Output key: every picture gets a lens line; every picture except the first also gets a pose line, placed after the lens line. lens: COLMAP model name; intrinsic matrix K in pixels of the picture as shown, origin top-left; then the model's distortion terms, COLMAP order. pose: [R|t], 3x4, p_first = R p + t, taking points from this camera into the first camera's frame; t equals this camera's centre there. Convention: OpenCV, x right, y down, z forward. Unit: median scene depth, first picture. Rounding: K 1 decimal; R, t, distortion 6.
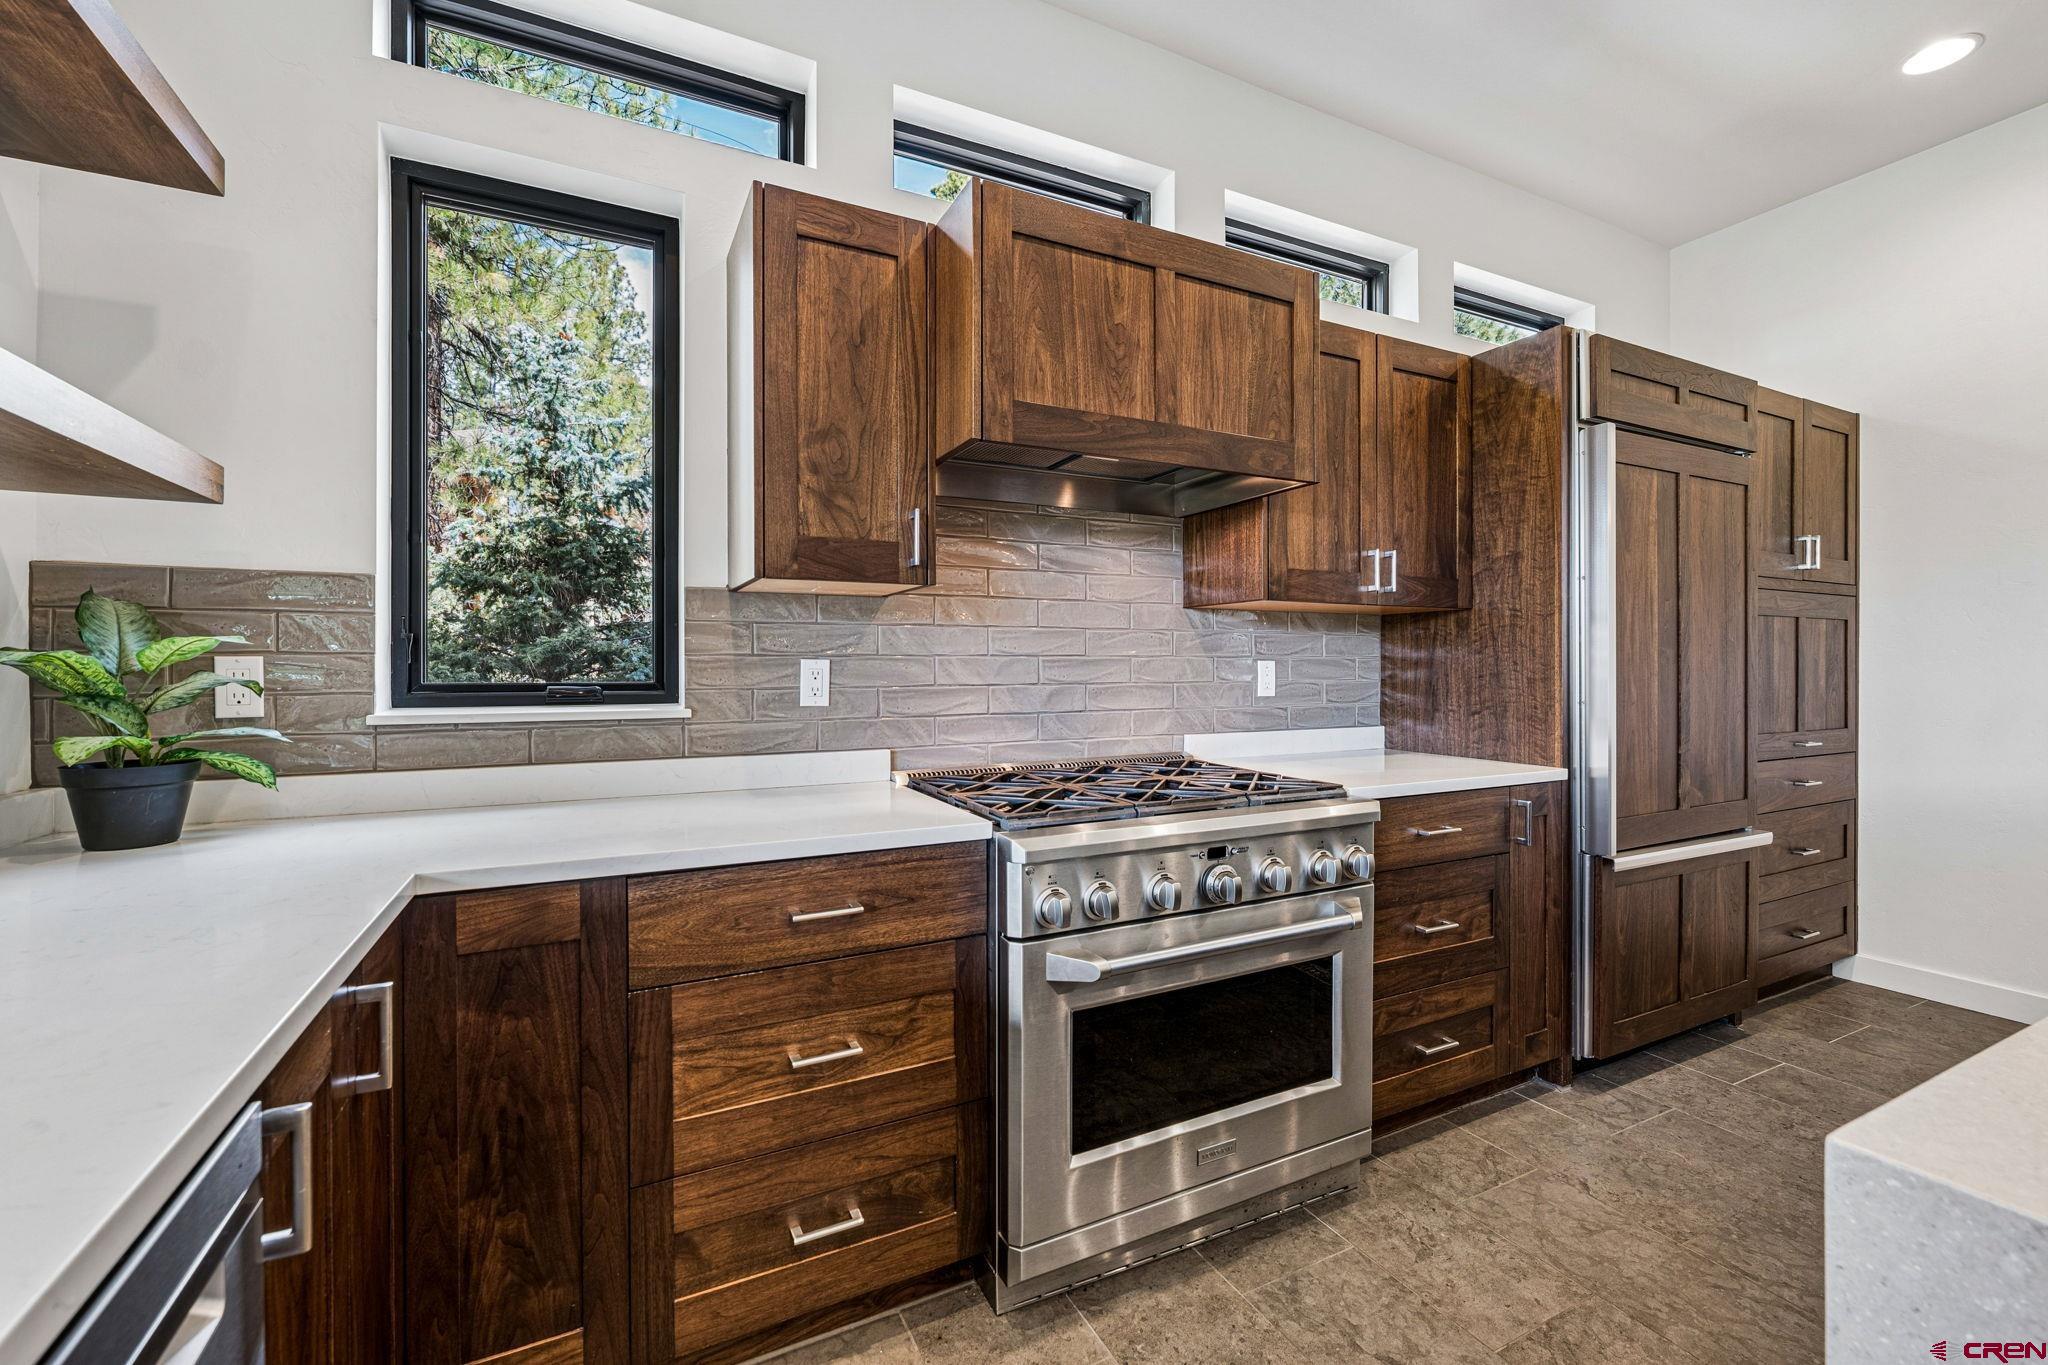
lens RADIAL K [[842.8, 0, 1004.8], [0, 842.8, 664.0], [0, 0, 1]] dist [-0.002435, 0.000002]
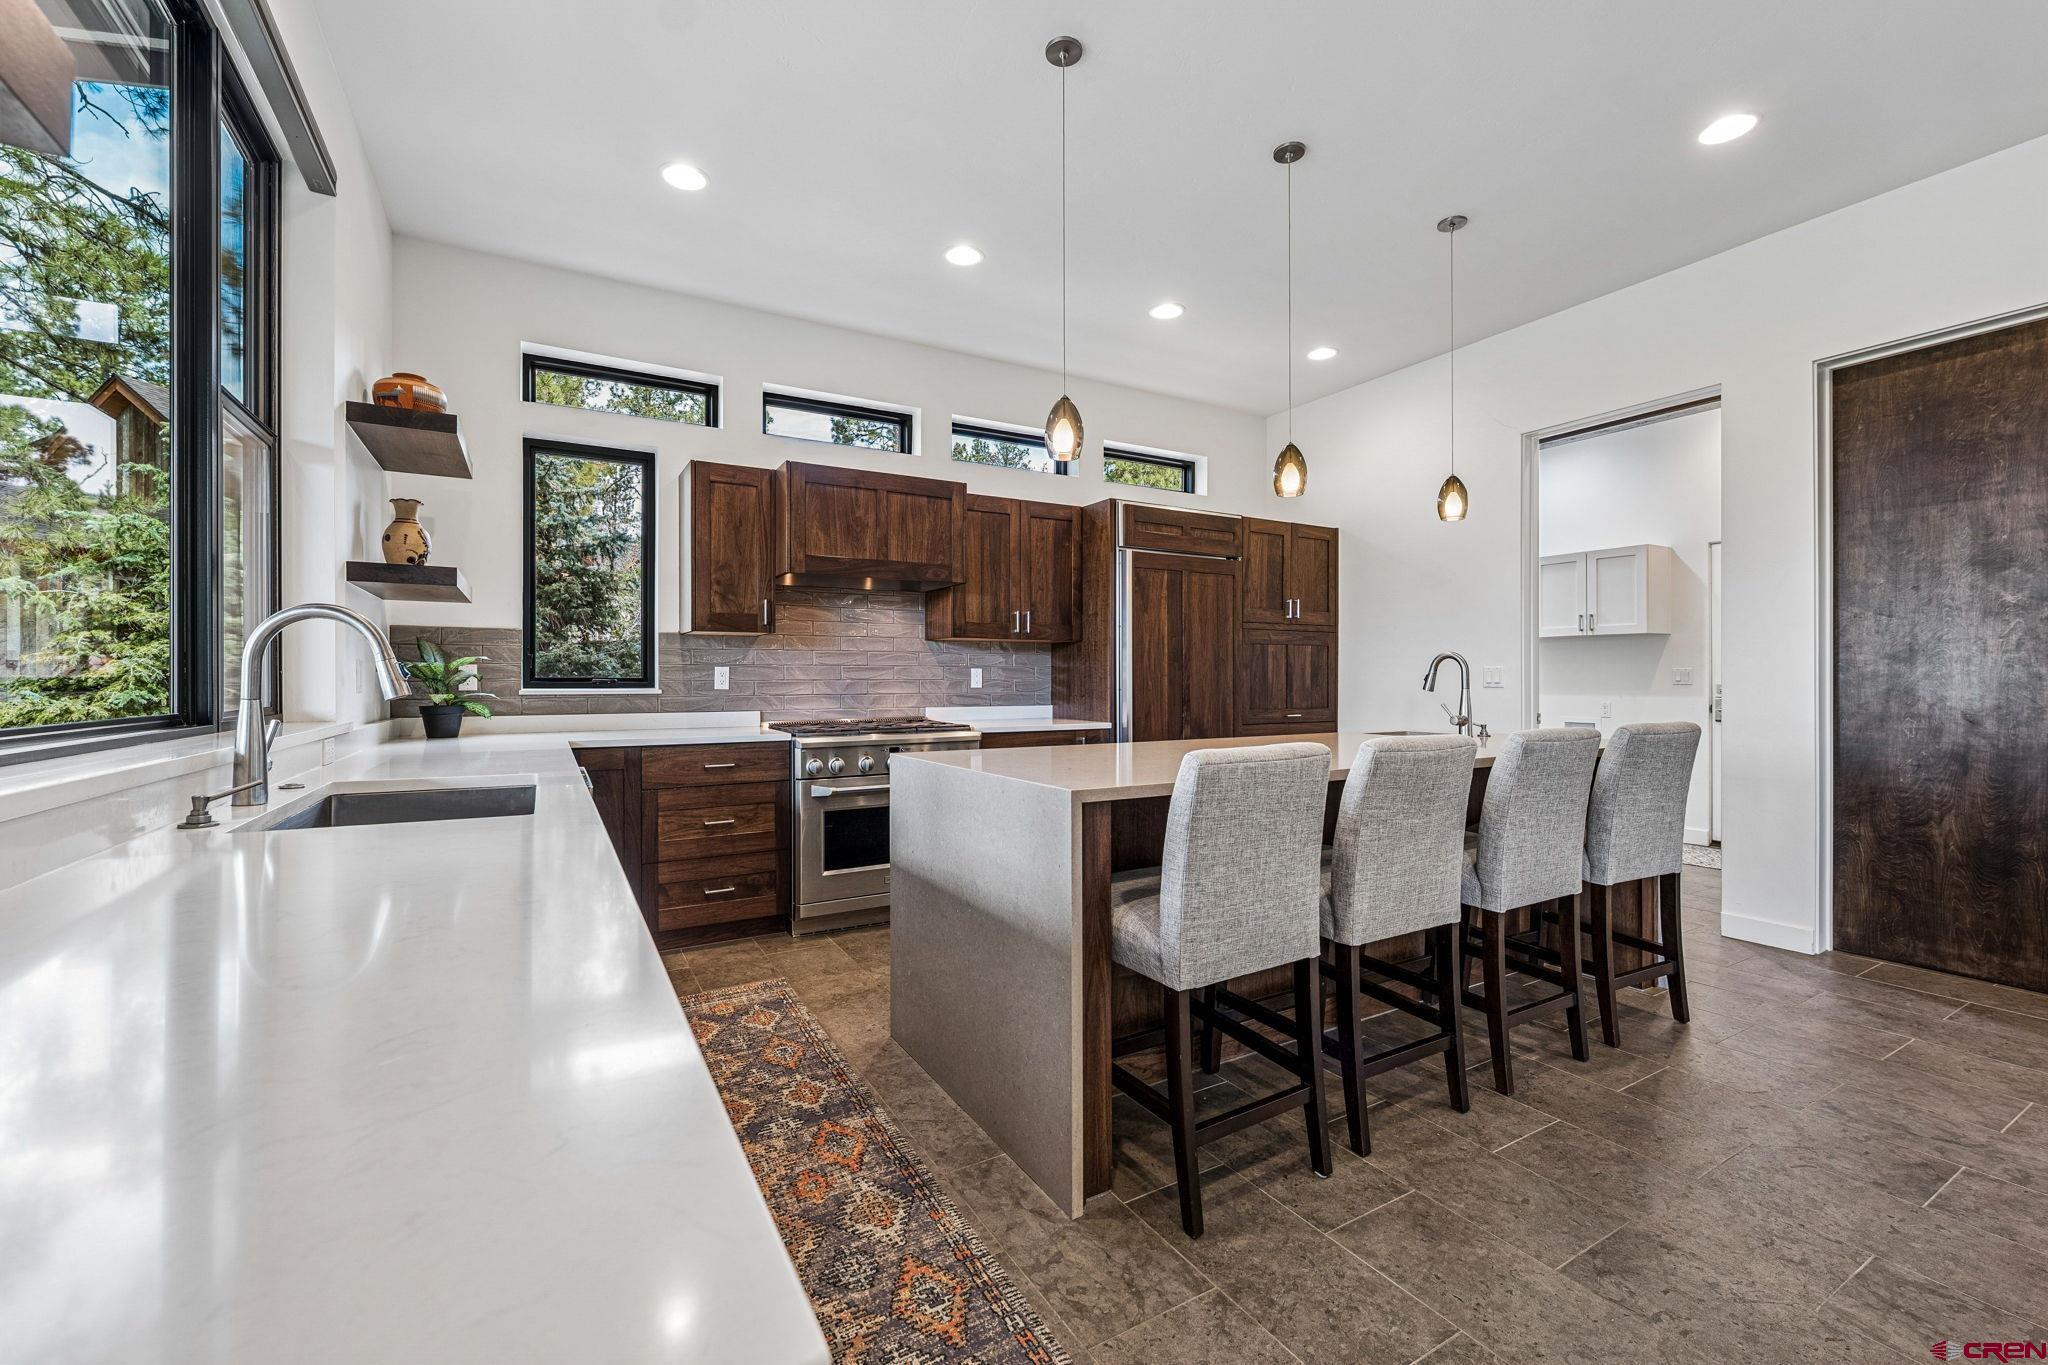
lens RADIAL K [[842.8, 0, 1011.8], [0, 842.8, 672.8], [0, 0, 1]] dist [-0.002435, 0.000002]
pose [[0.998023, 0.000374, 0.062852, 0.384493], [-0.000128, 0.999992, -0.003904, 0.018568], [-0.062853, 0.003888, 0.998015, -1.202225]]
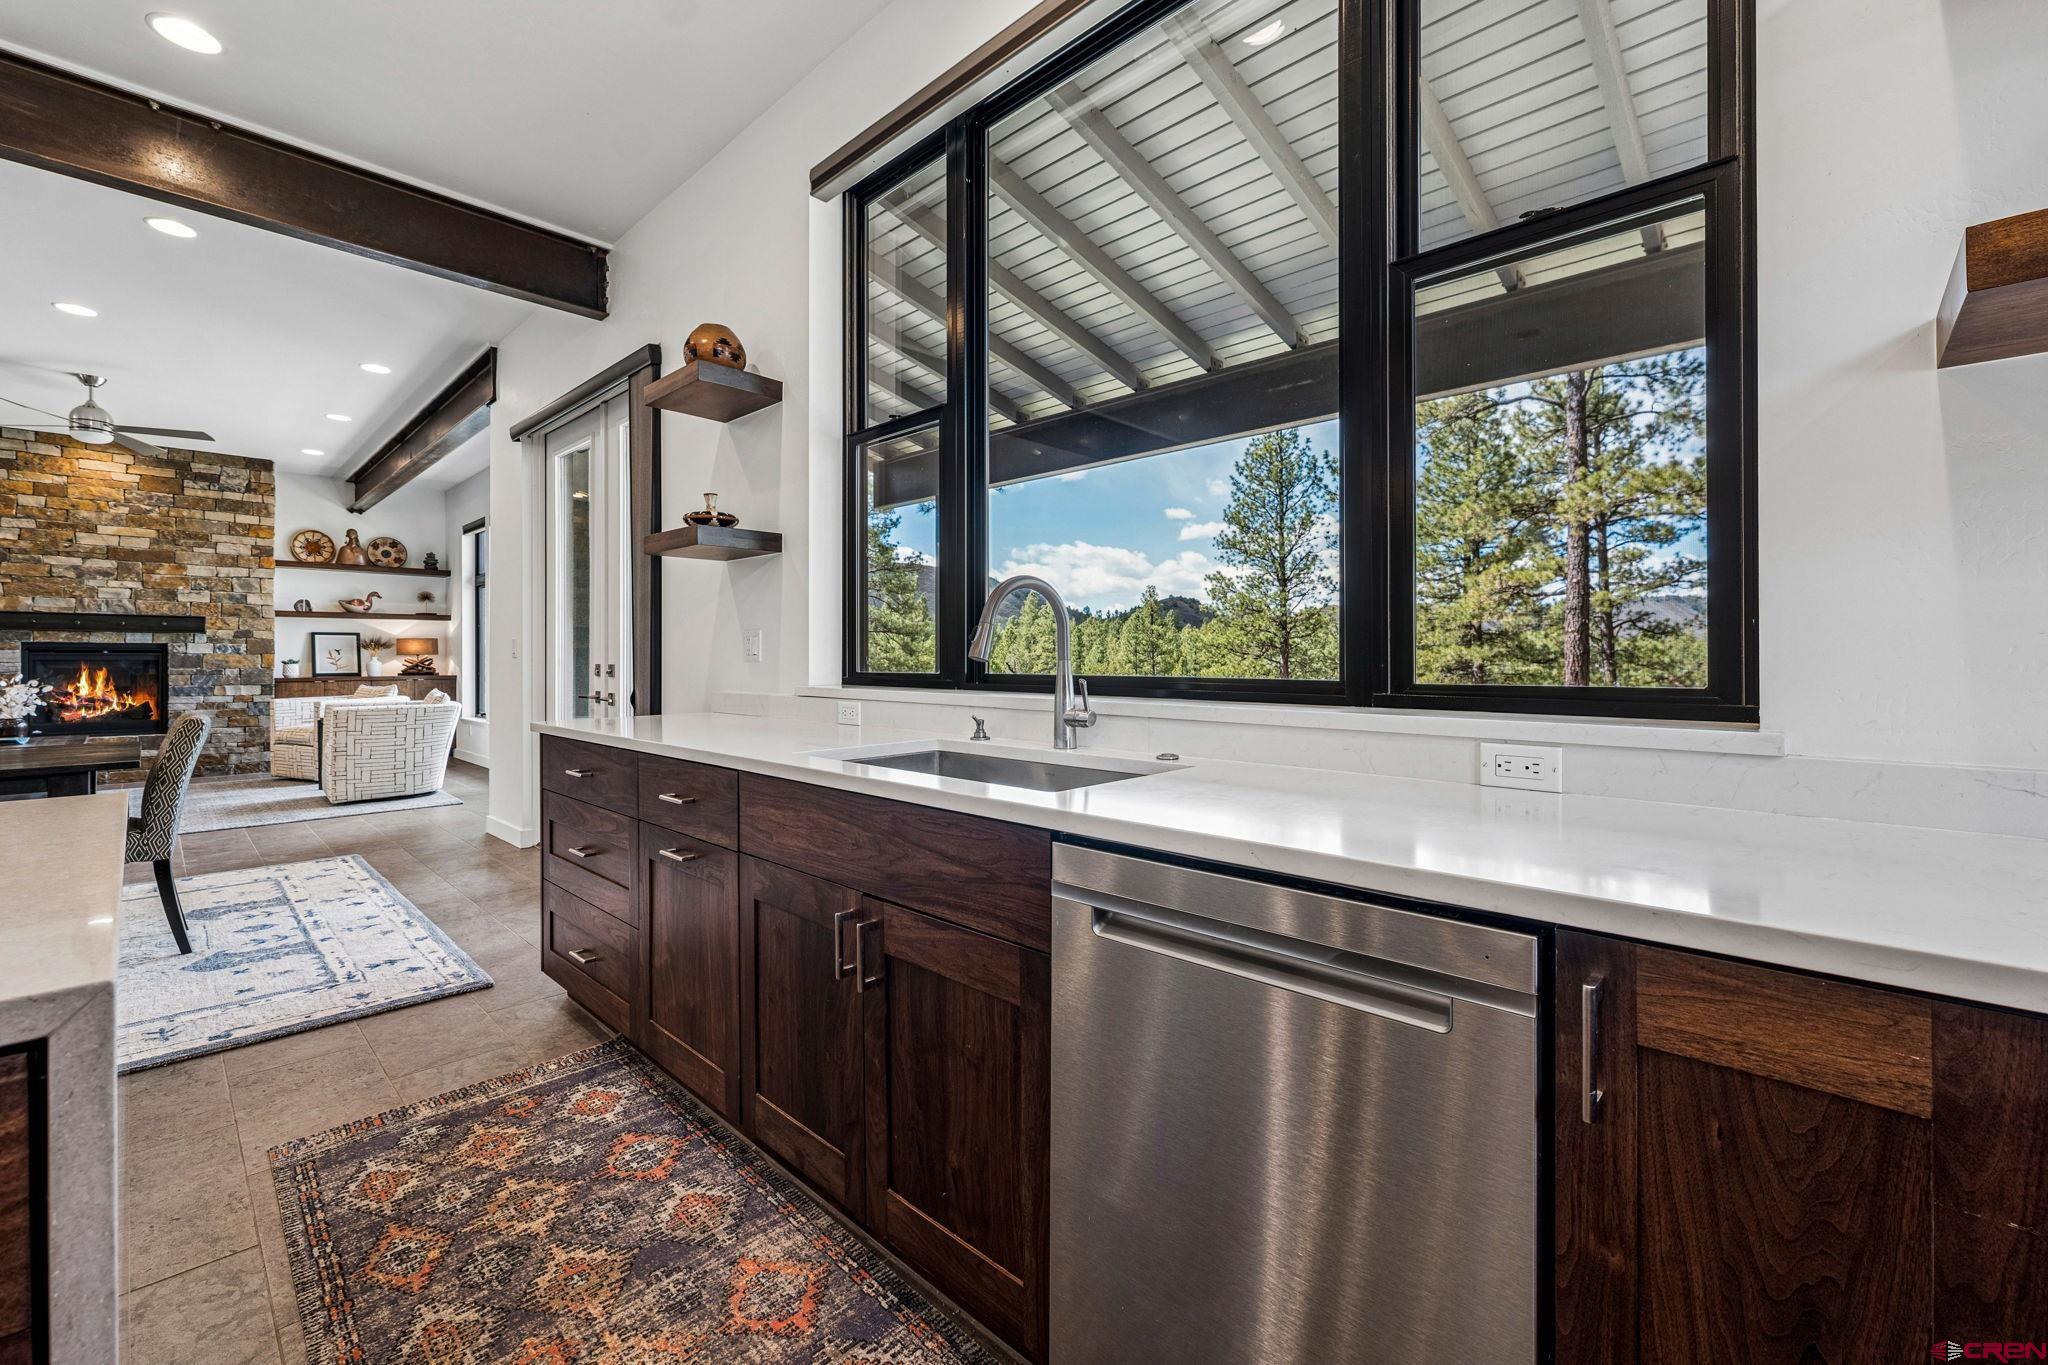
lens RADIAL K [[842.8, 0, 994.5], [0, 842.8, 654.5], [0, 0, 1]] dist [-0.002435, 0.000002]
pose [[-0.944457, 0.005261, -0.328592, 0.071968], [0.002981, 0.999968, 0.007443, 0.042235], [0.328621, 0.006050, -0.944443, 0.645616]]
